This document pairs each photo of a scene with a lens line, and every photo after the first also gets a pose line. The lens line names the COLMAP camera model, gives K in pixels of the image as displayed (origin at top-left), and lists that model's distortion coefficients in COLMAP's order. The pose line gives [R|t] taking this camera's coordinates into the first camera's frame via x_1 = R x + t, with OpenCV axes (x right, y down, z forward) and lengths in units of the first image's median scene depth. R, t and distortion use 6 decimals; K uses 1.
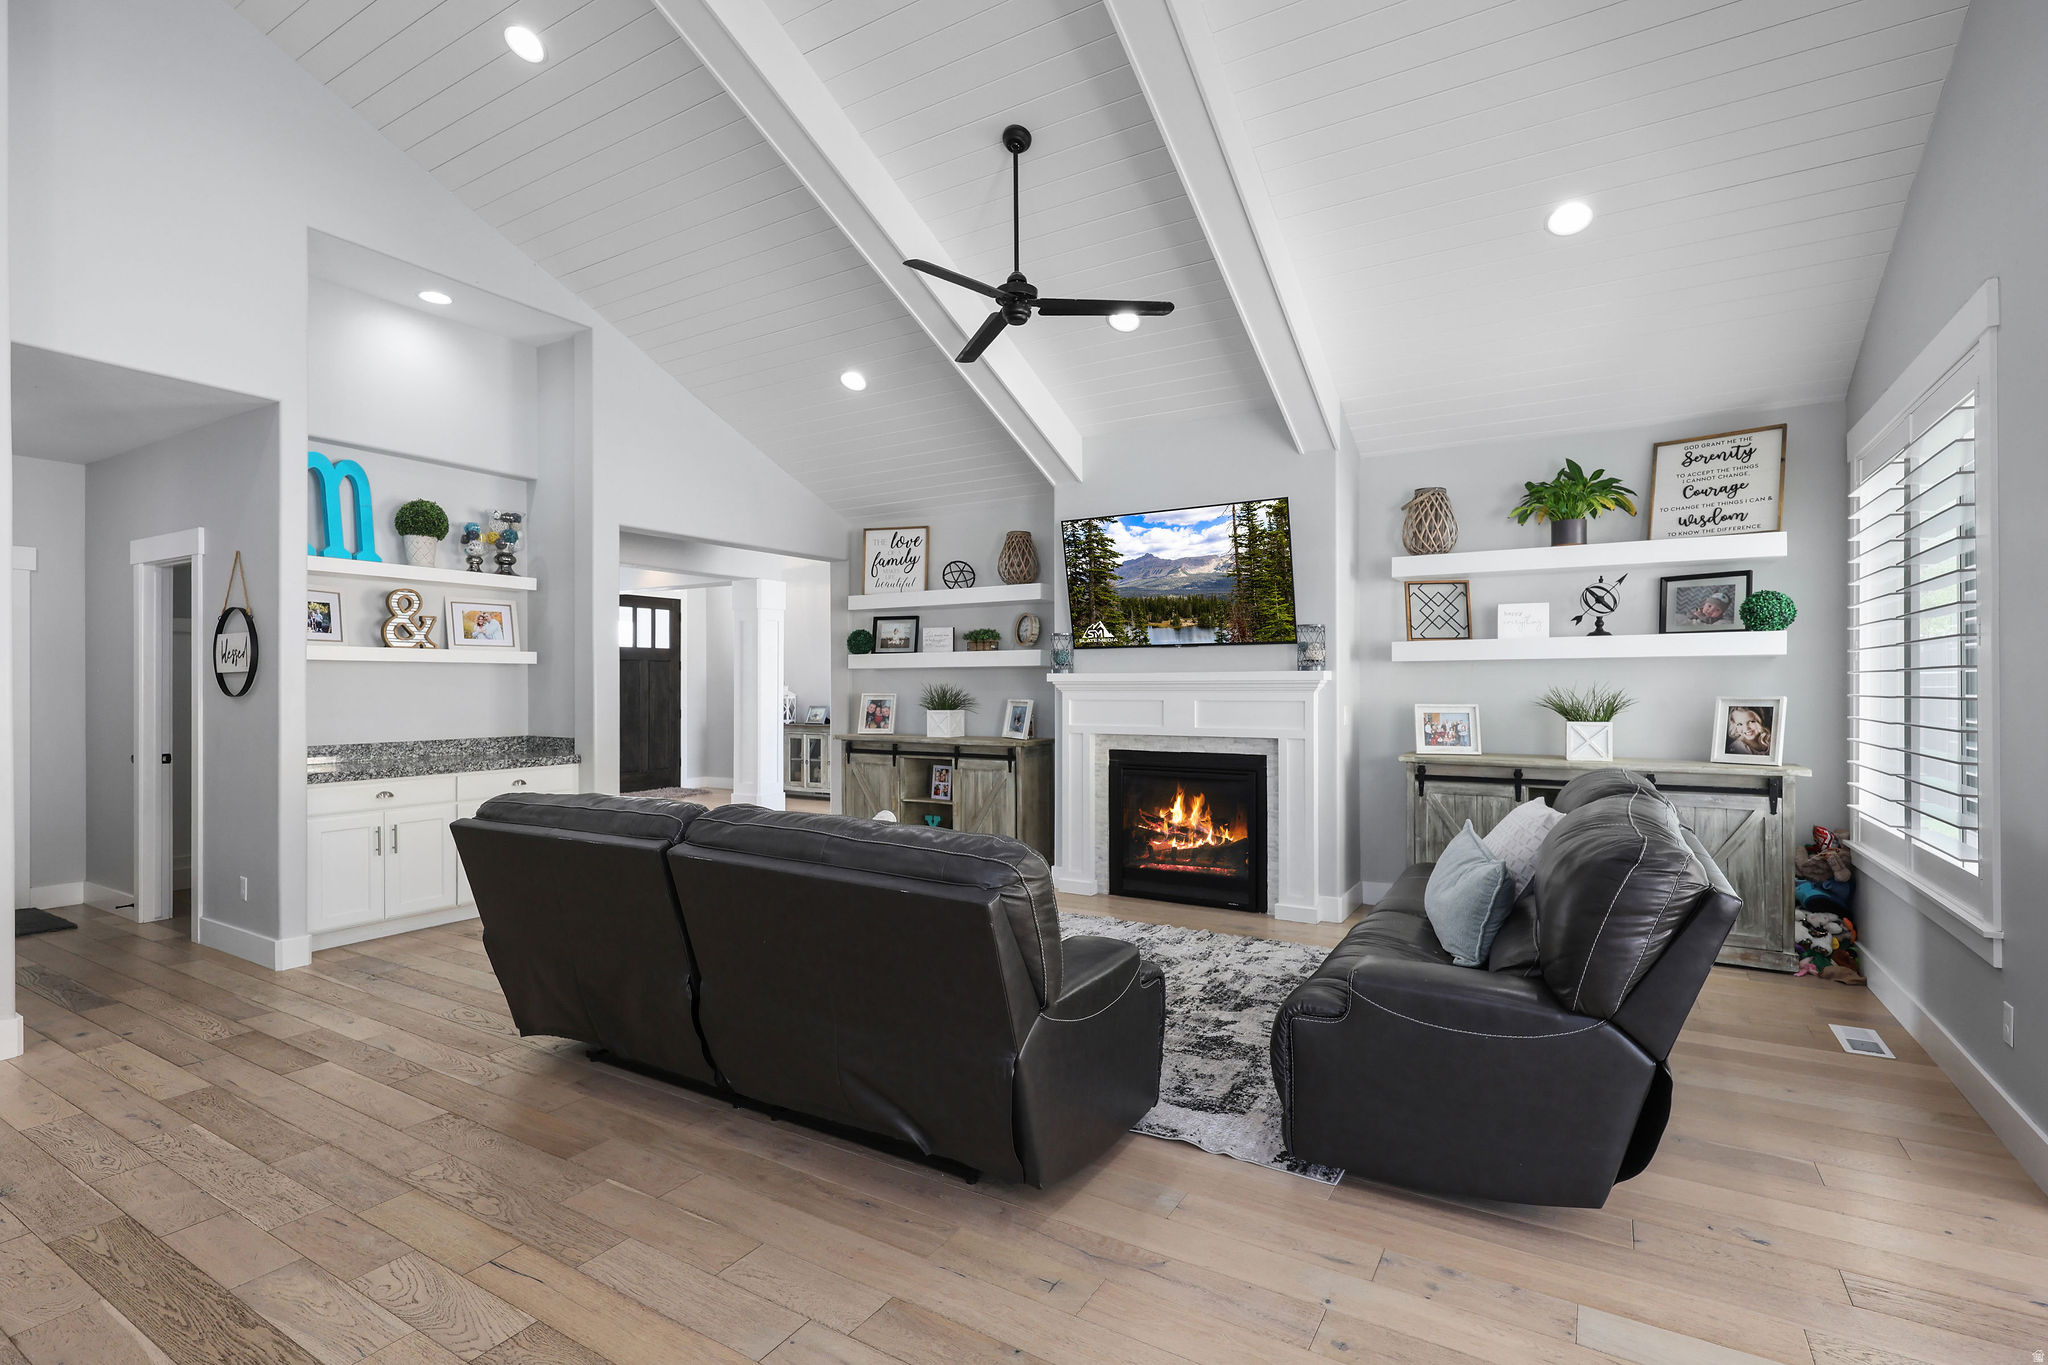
lens RADIAL K [[963.3, 0, 1011.1], [0, 963.3, 688.0], [0, 0, 1]] dist [-0.003263, -0.000426]
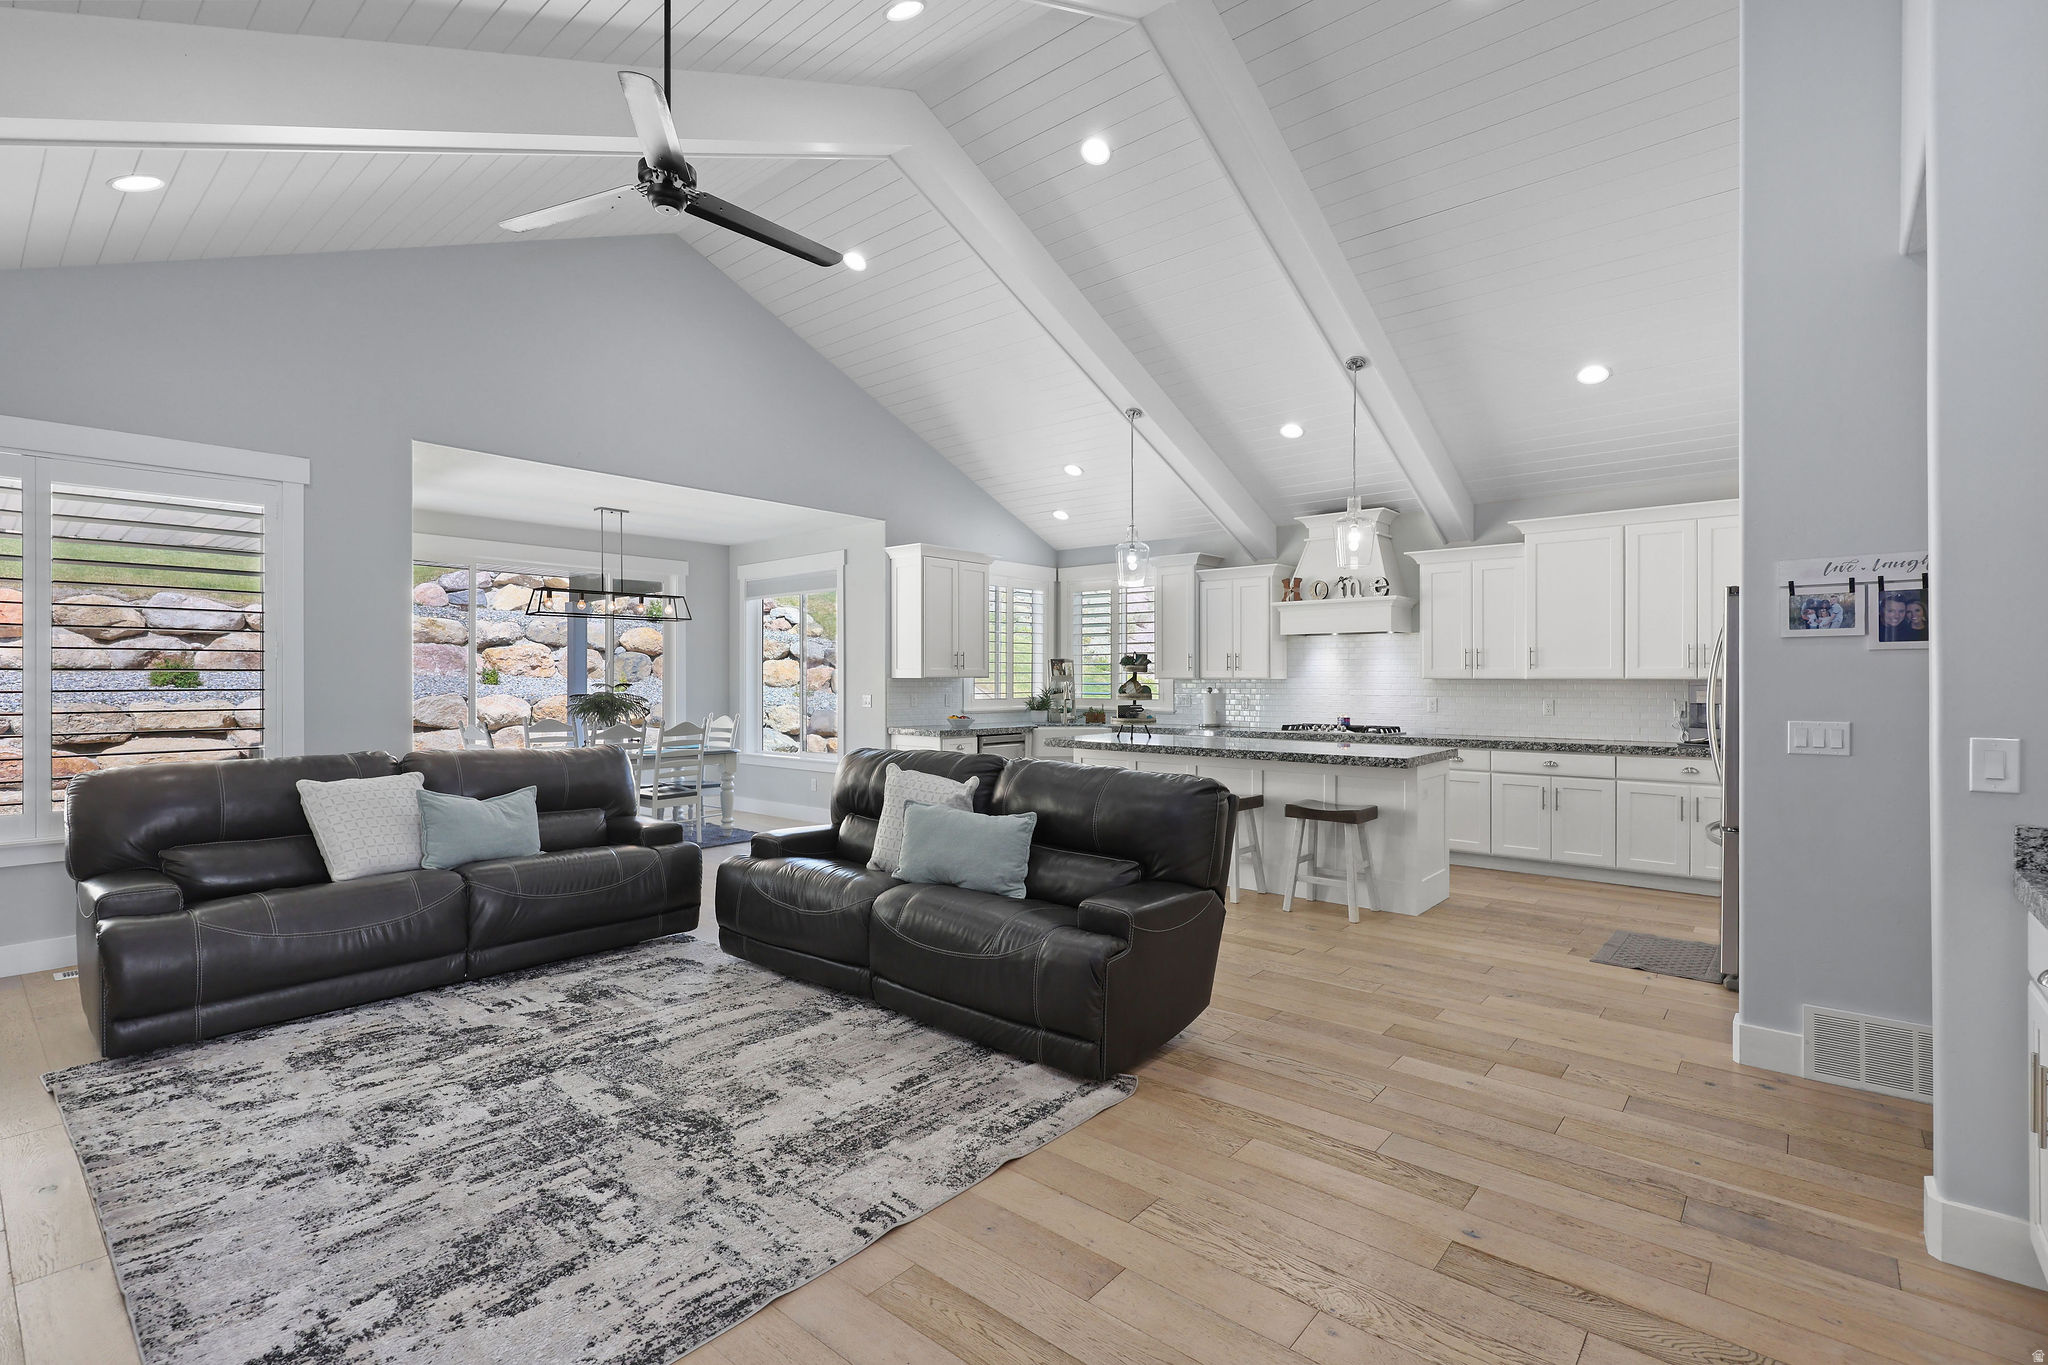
lens RADIAL K [[930.8, 0, 1011.5], [0, 930.8, 677.7], [0, 0, 1]] dist [0.002571, -0.000058]
pose [[-0.986939, 0.001925, 0.161084, -0.282081], [0.001486, 0.999995, -0.002845, -0.001506], [-0.161089, -0.002568, -0.986937, 1.234030]]
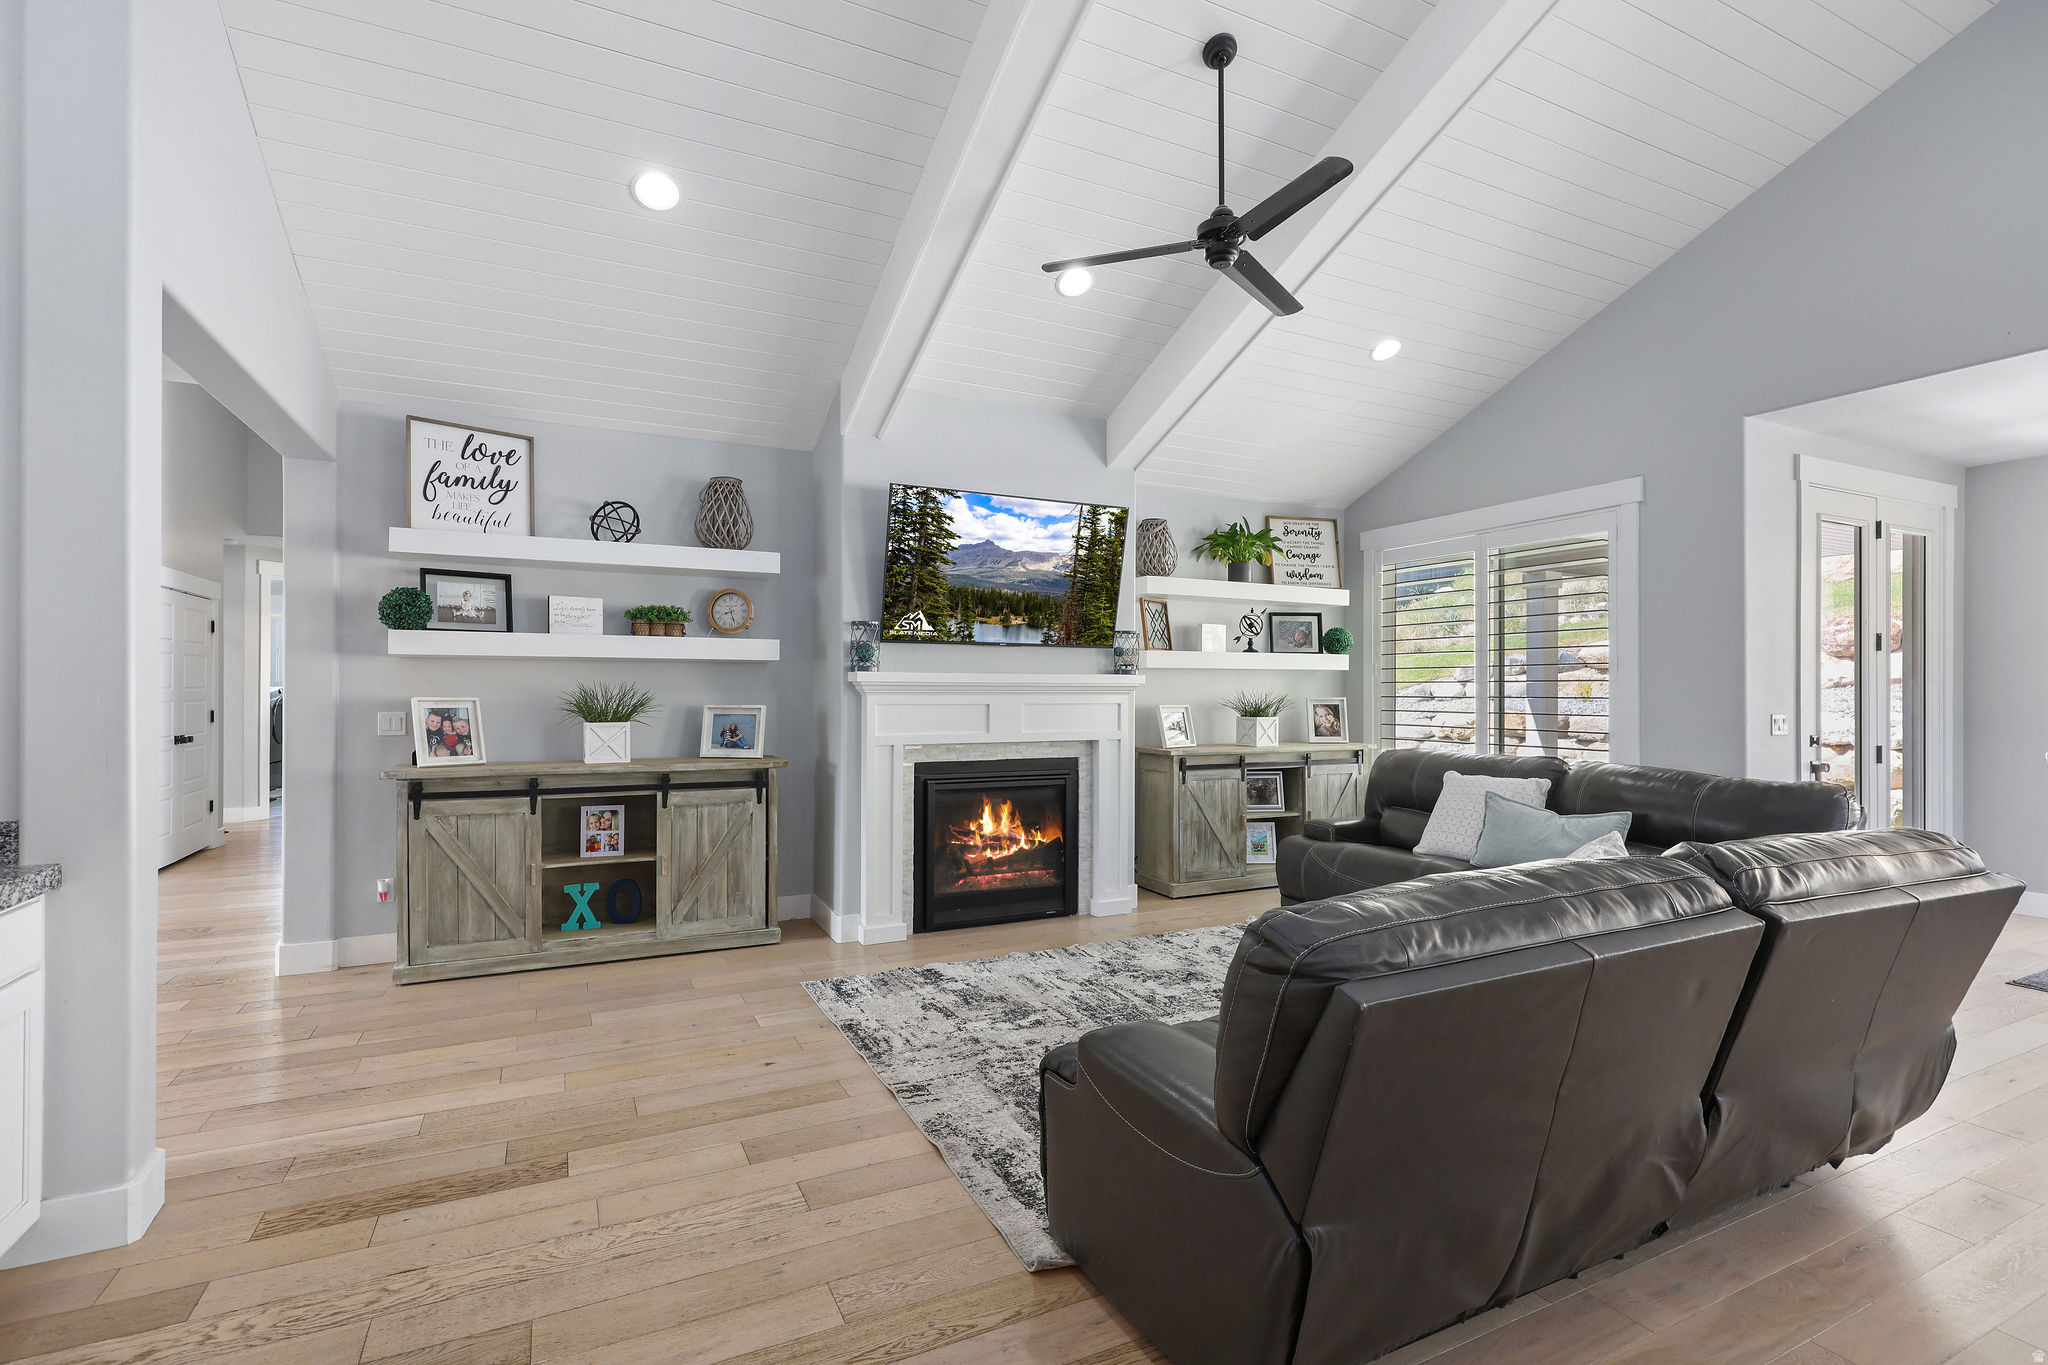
lens RADIAL K [[930.8, 0, 1011.9], [0, 930.8, 690.2], [0, 0, 1]] dist [0.002571, -0.000058]
pose [[0.533857, 0.003893, 0.845566, -0.579171], [-0.002954, 0.999992, -0.002739, 0.002102], [-0.845570, -0.001036, 0.533864, 0.520255]]
